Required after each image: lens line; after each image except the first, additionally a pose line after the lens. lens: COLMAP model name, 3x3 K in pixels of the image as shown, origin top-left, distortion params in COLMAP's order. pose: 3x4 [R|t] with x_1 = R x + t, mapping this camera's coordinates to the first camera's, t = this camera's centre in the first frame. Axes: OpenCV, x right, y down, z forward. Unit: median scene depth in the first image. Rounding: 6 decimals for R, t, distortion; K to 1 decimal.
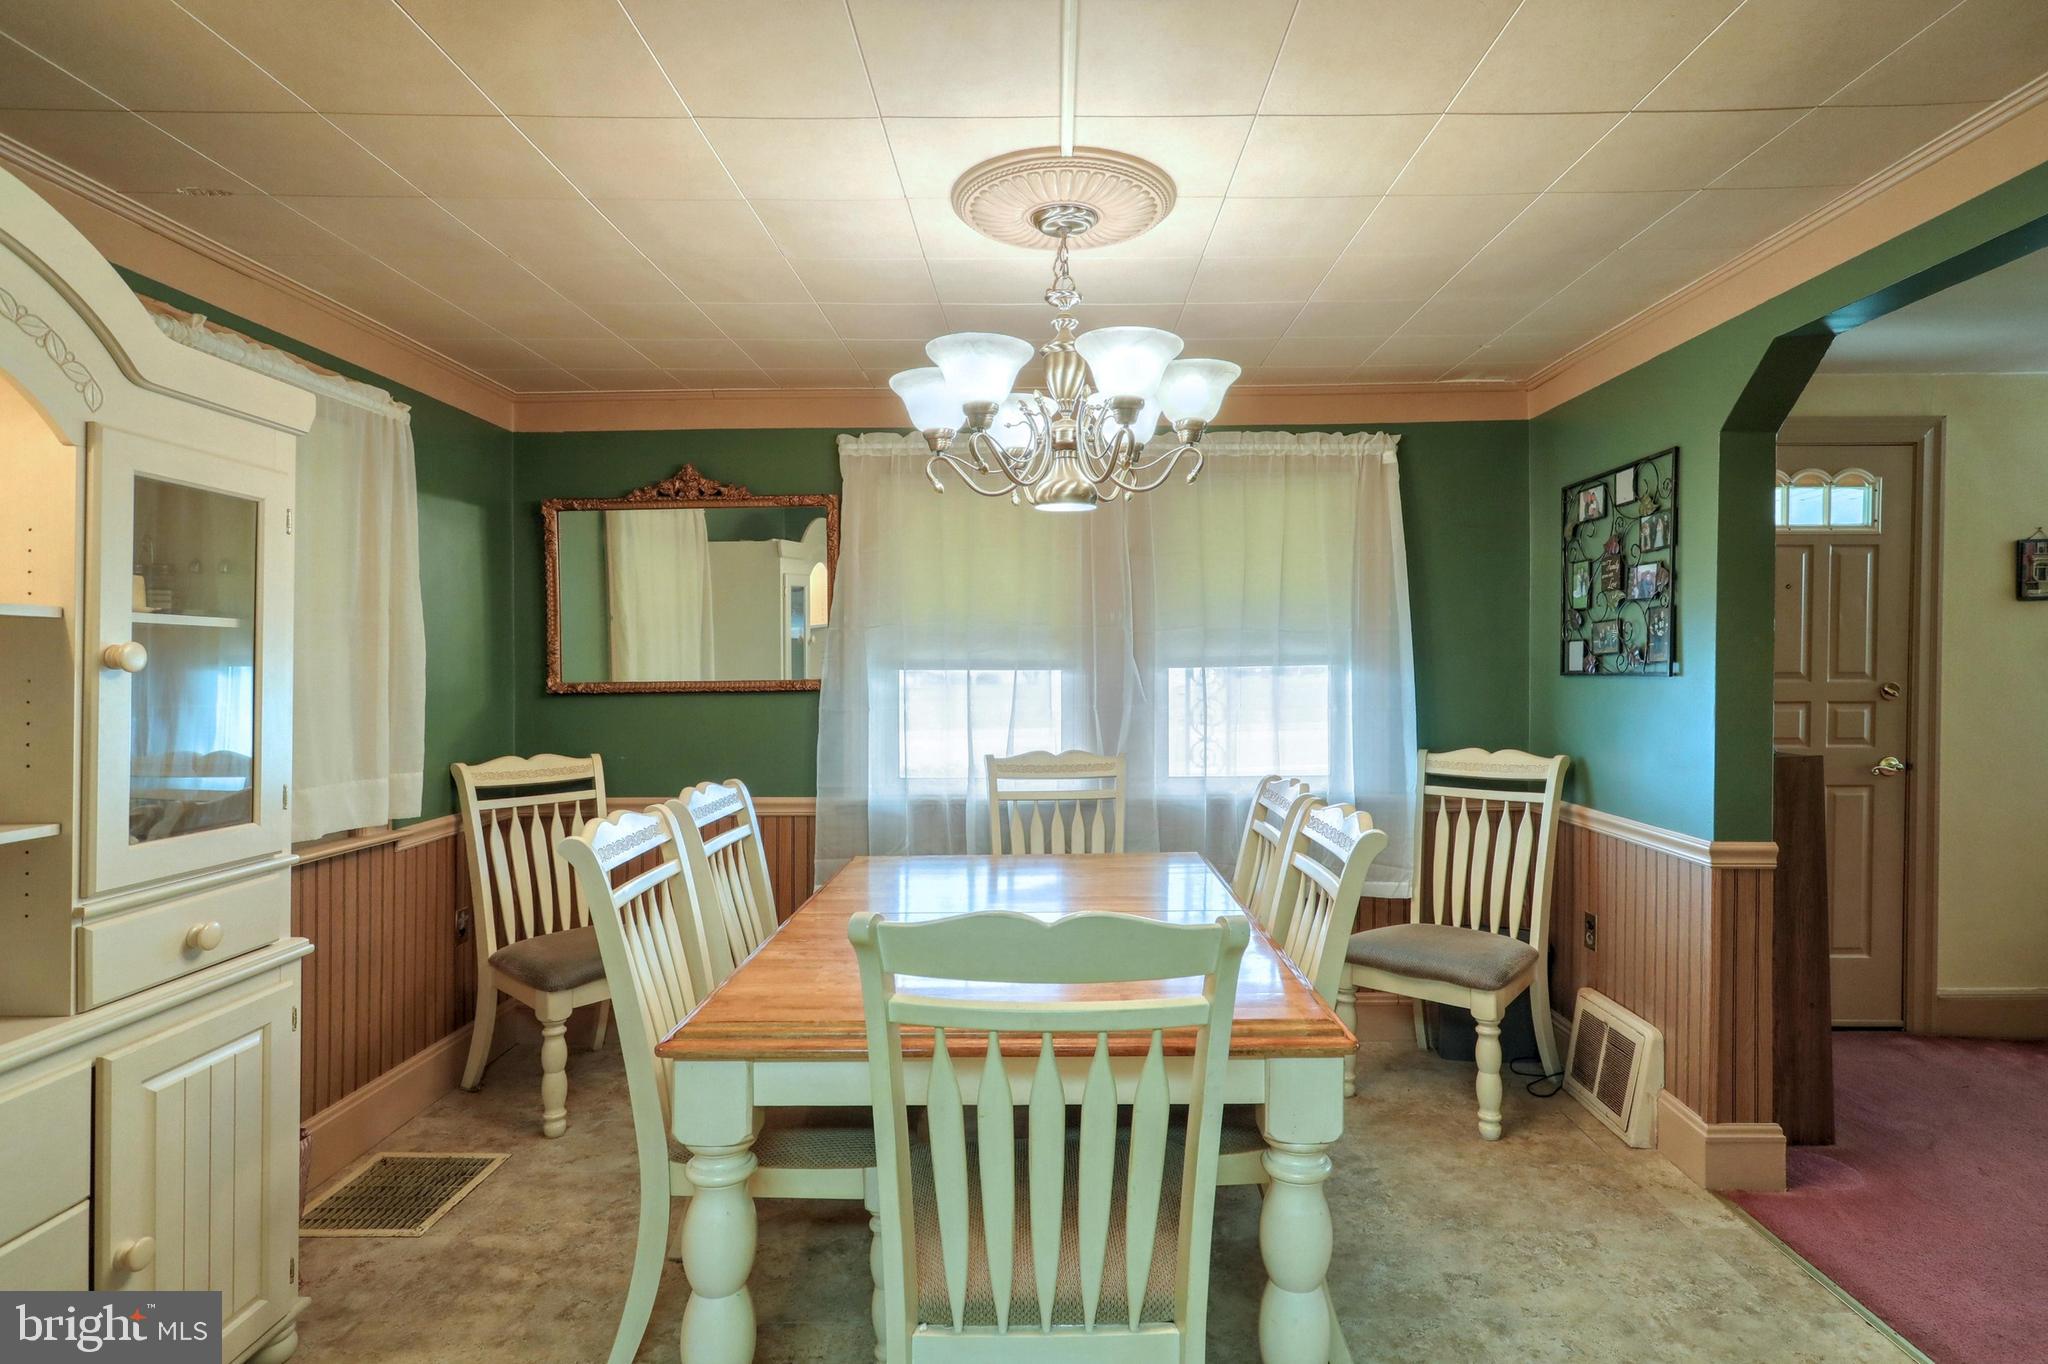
lens RADIAL K [[954.5, 0, 1060.3], [0, 954.5, 676.5], [0, 0, 1]] dist [-0.004385, 0.003531]
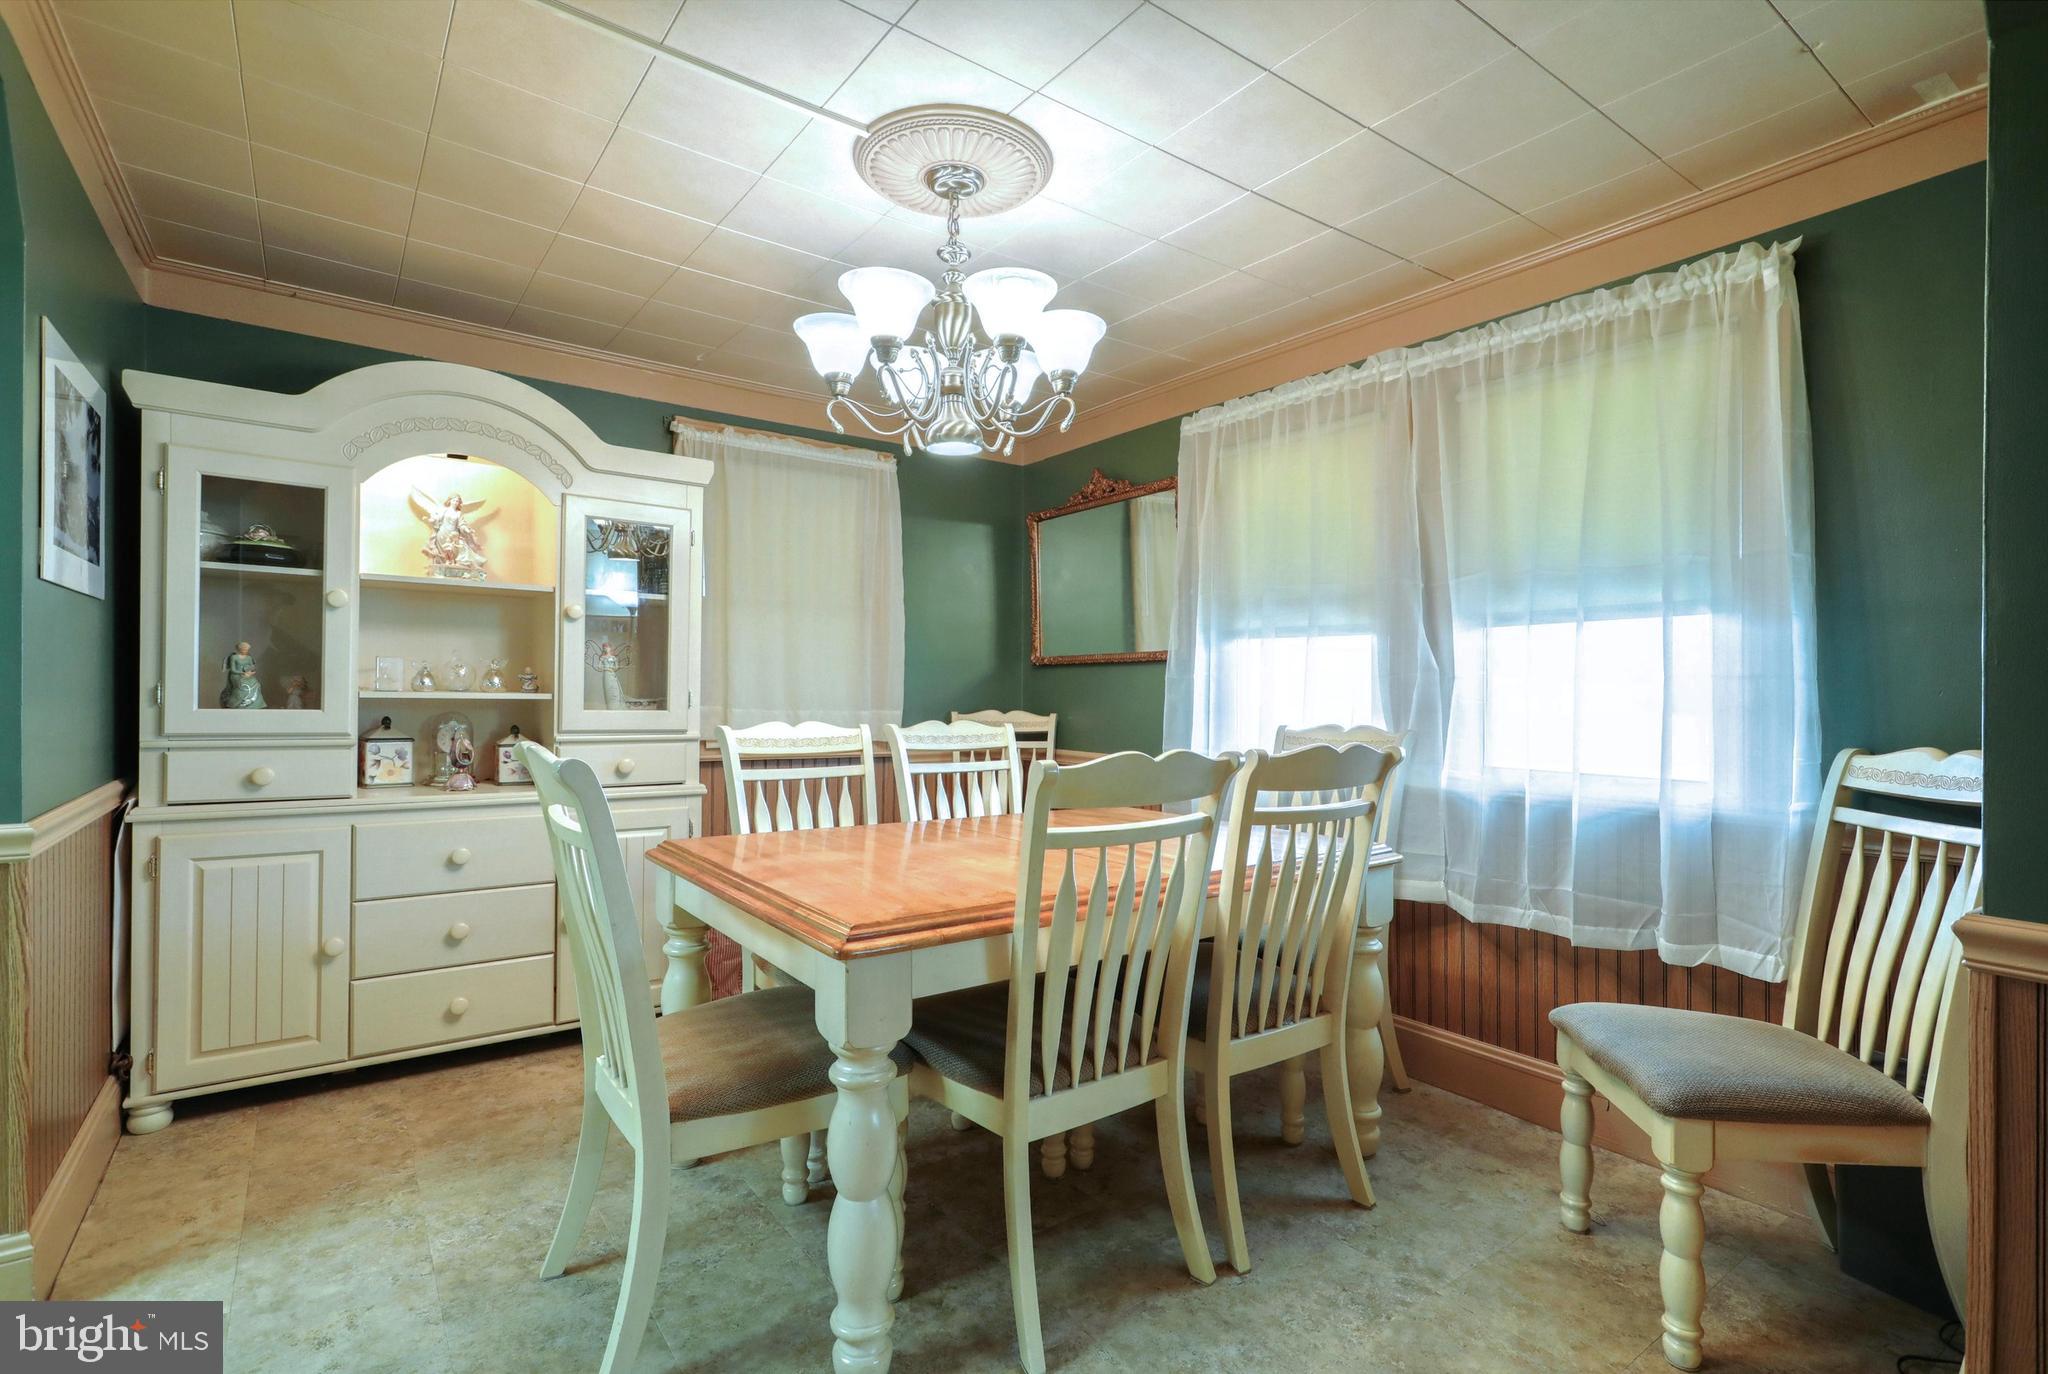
lens RADIAL K [[954.5, 0, 1031.2], [0, 954.5, 681.0], [0, 0, 1]] dist [-0.004385, 0.003531]
pose [[0.627805, 0.012858, -0.778265, 0.575516], [-0.021574, 0.999767, -0.000886, 0.050478], [0.778072, 0.017347, 0.627936, 0.248724]]
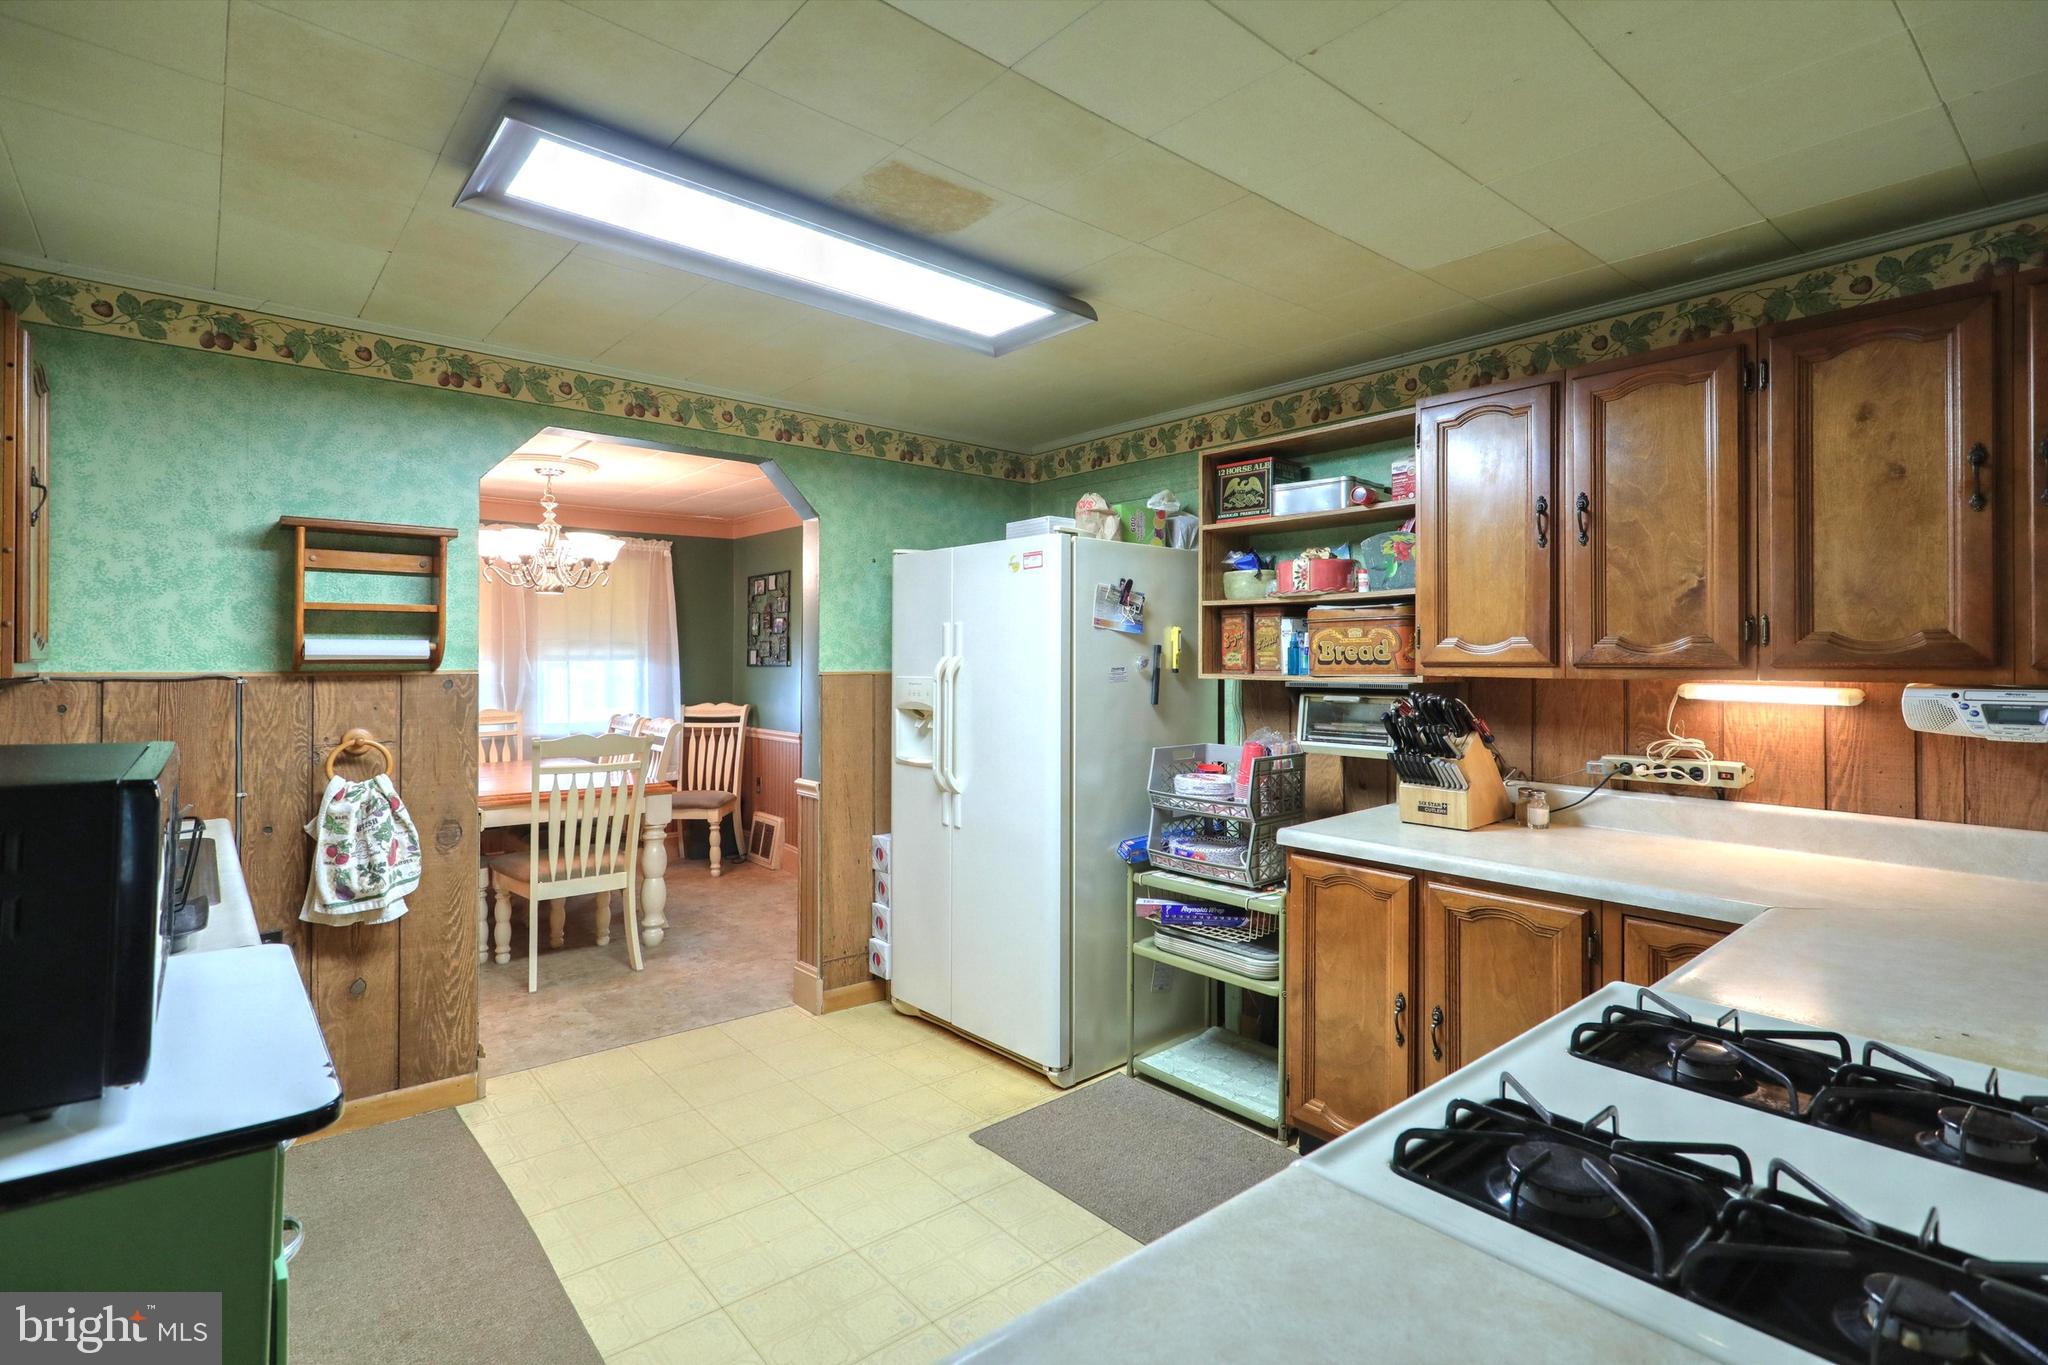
lens RADIAL K [[954.5, 0, 947.6], [0, 954.5, 654.9], [0, 0, 1]] dist [-0.004385, 0.003531]
pose [[0.784116, 0.009778, 0.620538, -0.442281], [-0.001050, 0.999895, -0.014428, 0.004121], [-0.620614, 0.010661, 0.784044, -0.941382]]
